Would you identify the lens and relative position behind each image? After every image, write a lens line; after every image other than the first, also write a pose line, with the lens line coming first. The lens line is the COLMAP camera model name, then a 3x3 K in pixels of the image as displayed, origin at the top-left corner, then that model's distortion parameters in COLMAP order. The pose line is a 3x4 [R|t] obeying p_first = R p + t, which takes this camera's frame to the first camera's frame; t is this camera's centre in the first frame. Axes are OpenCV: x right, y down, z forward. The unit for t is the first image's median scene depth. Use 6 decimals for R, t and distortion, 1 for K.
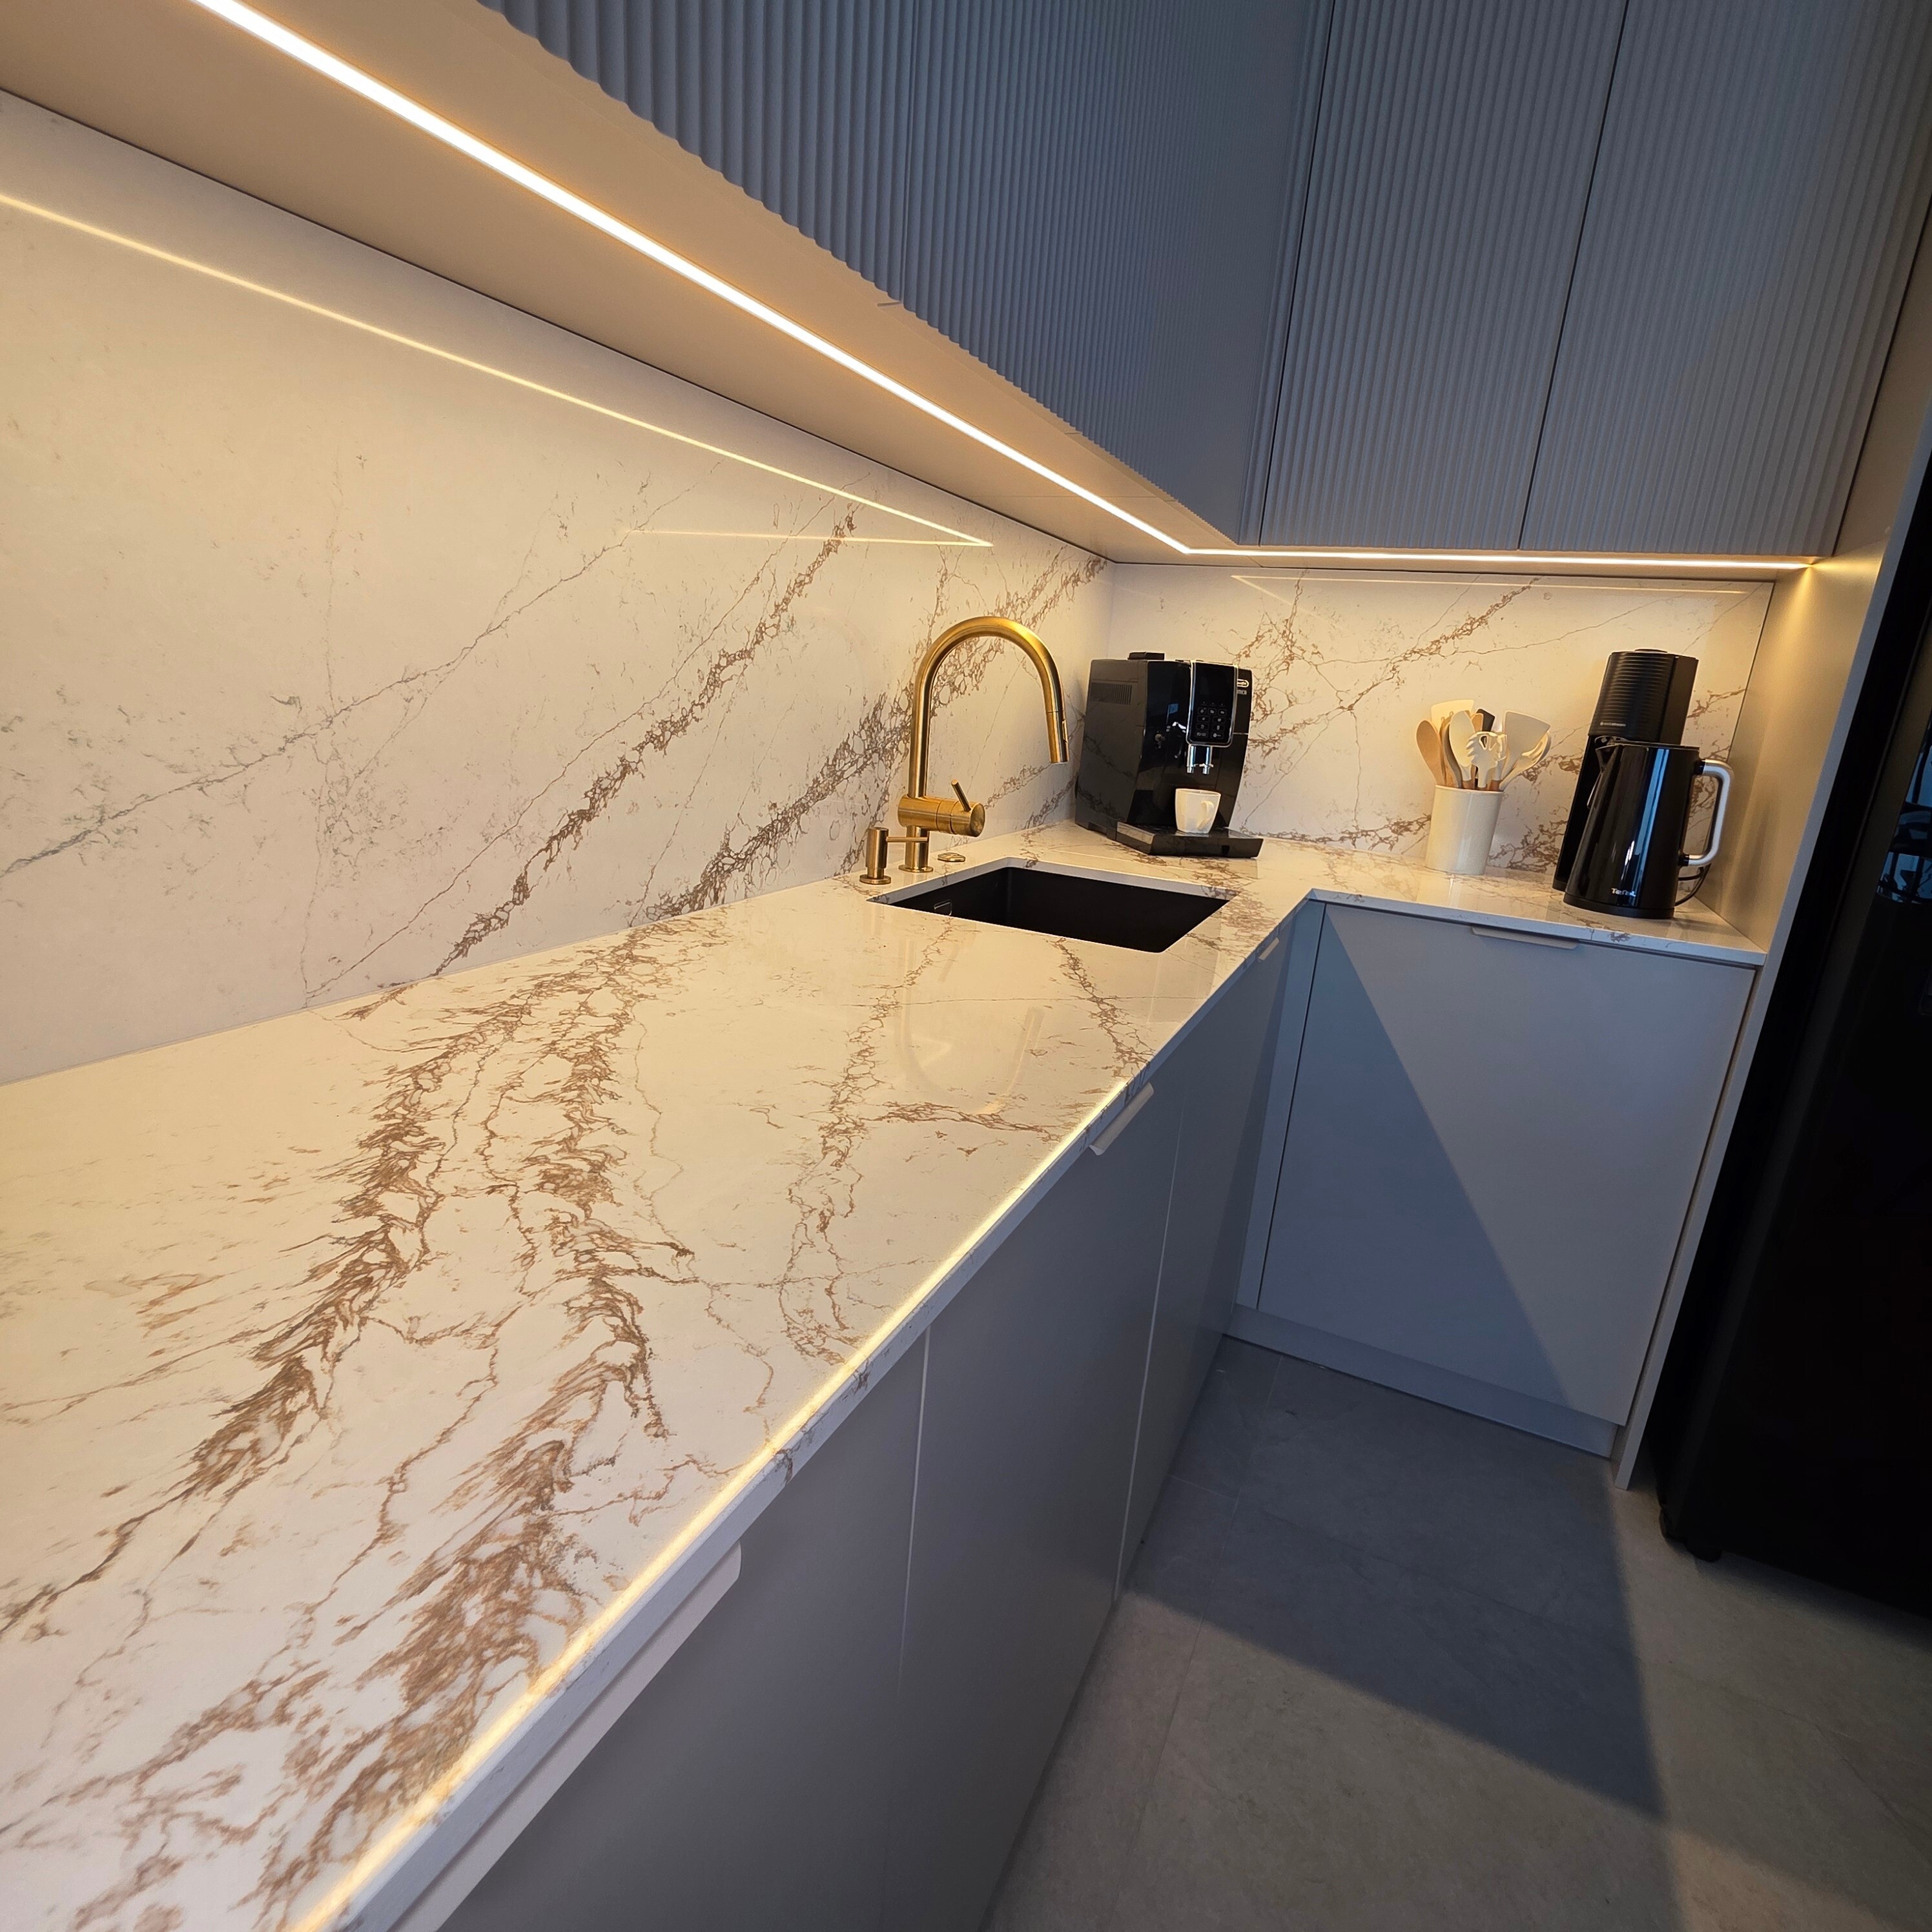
lens RADIAL K [[1031.7, 0, 966.0], [0, 1031.7, 966.0], [0, 0, 1]] dist [-0.000446, -0.000771]
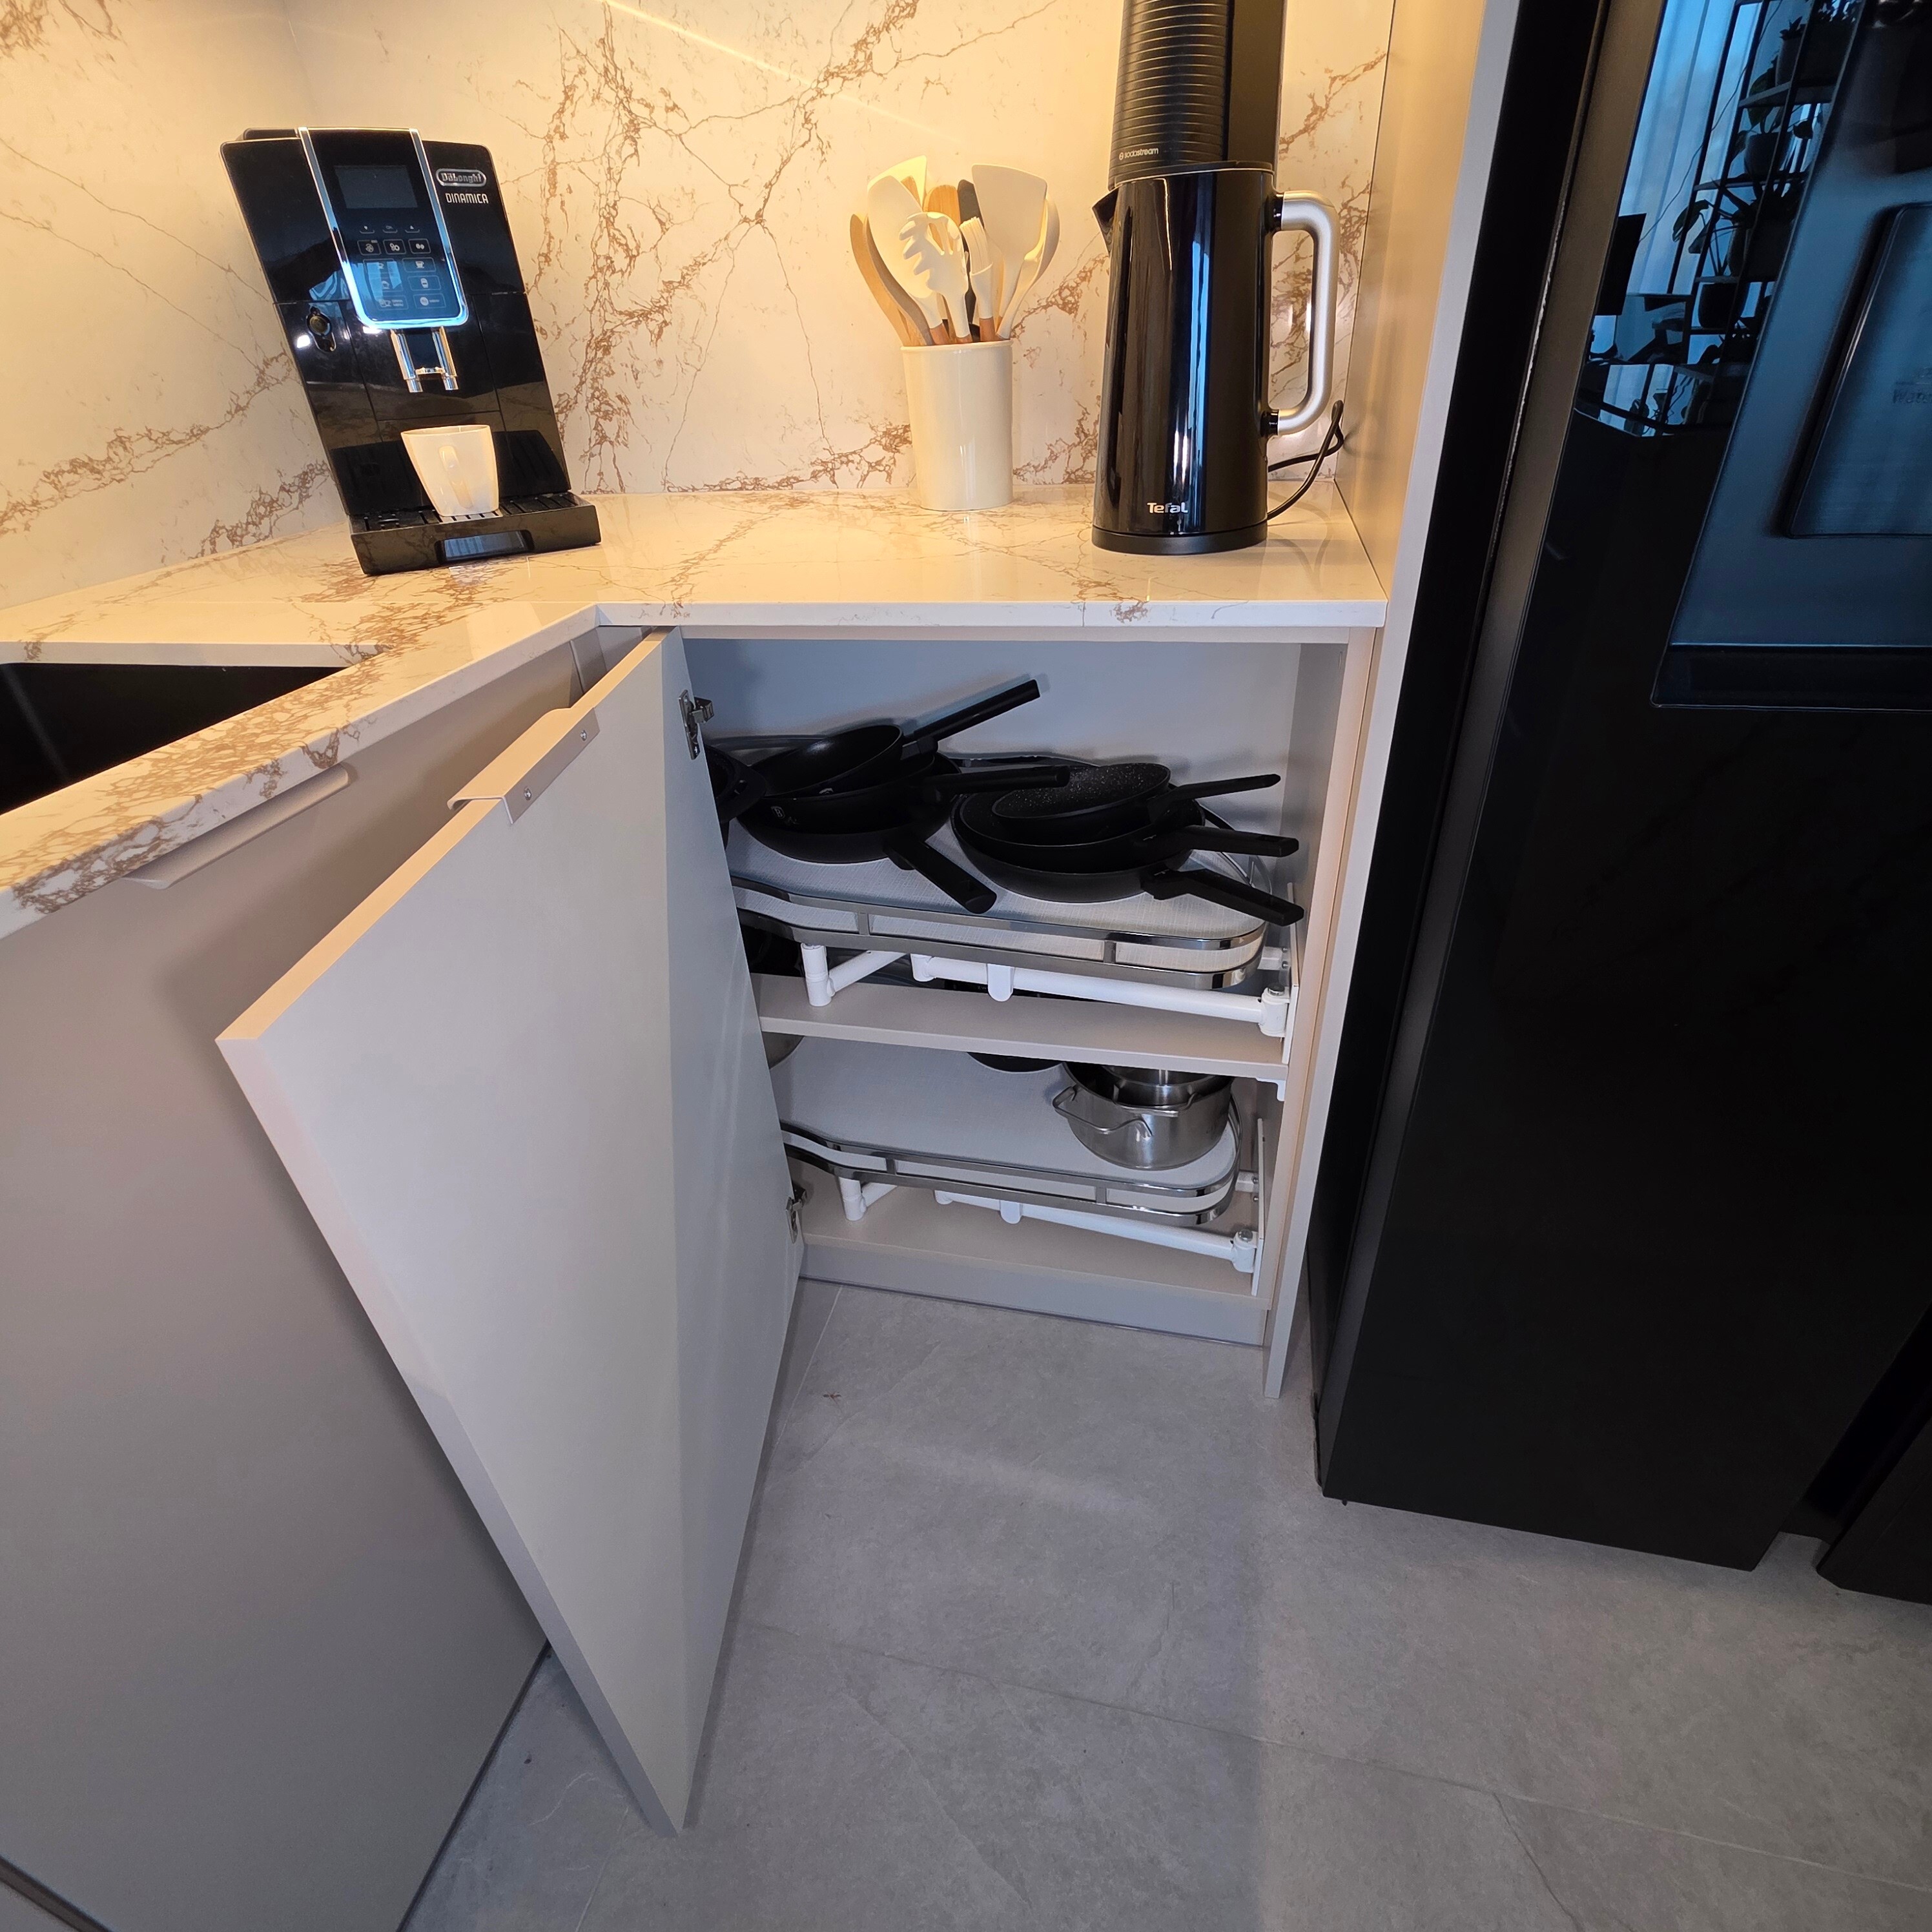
lens RADIAL K [[1031.7, 0, 966.0], [0, 1031.7, 966.0], [0, 0, 1]] dist [-0.000446, -0.000771]
pose [[0.968110, -0.222698, 0.114753, 0.425095], [0.178945, 0.935266, 0.305379, -0.031573], [-0.175332, -0.275106, 0.945291, 0.452832]]
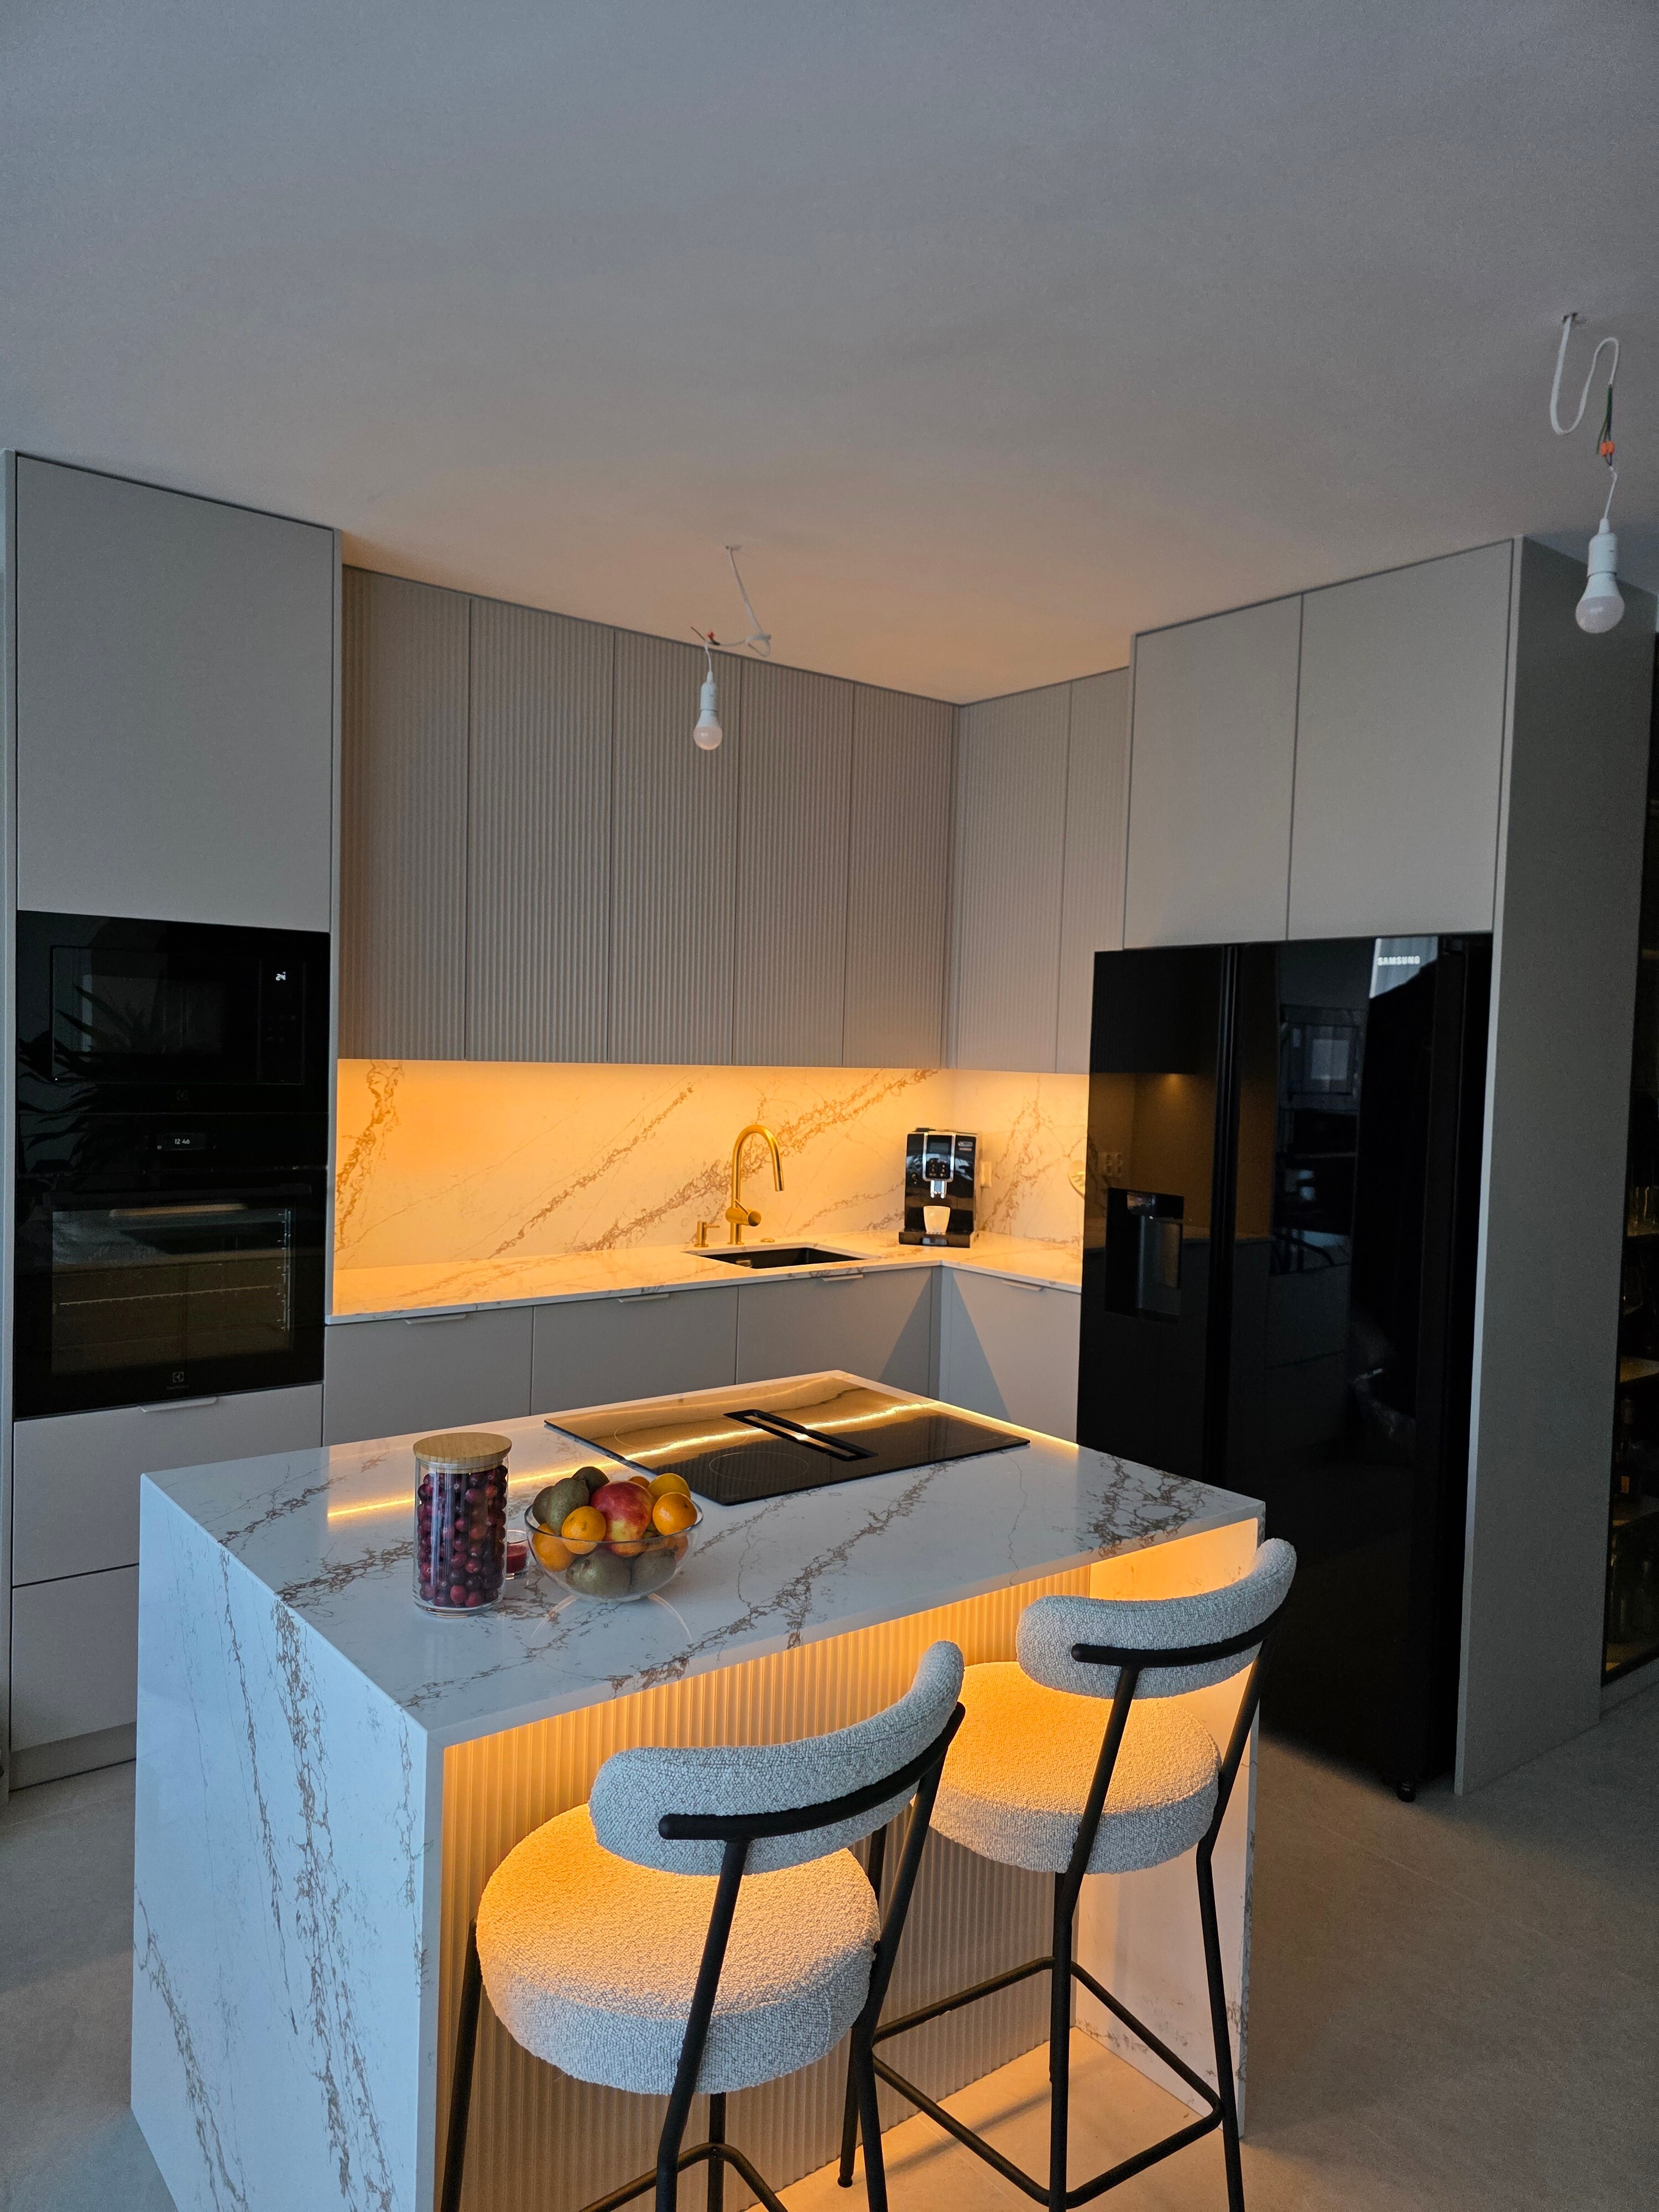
lens RADIAL K [[1497.9, 0, 829.5], [0, 1497.9, 1106.0], [0, 0, 1]] dist [0.059948, 0.000033]
pose [[0.897179, -0.028476, -0.440749, 1.355545], [-0.082471, 0.969567, -0.230518, 0.292239], [0.433899, 0.243165, 0.867526, -1.458537]]
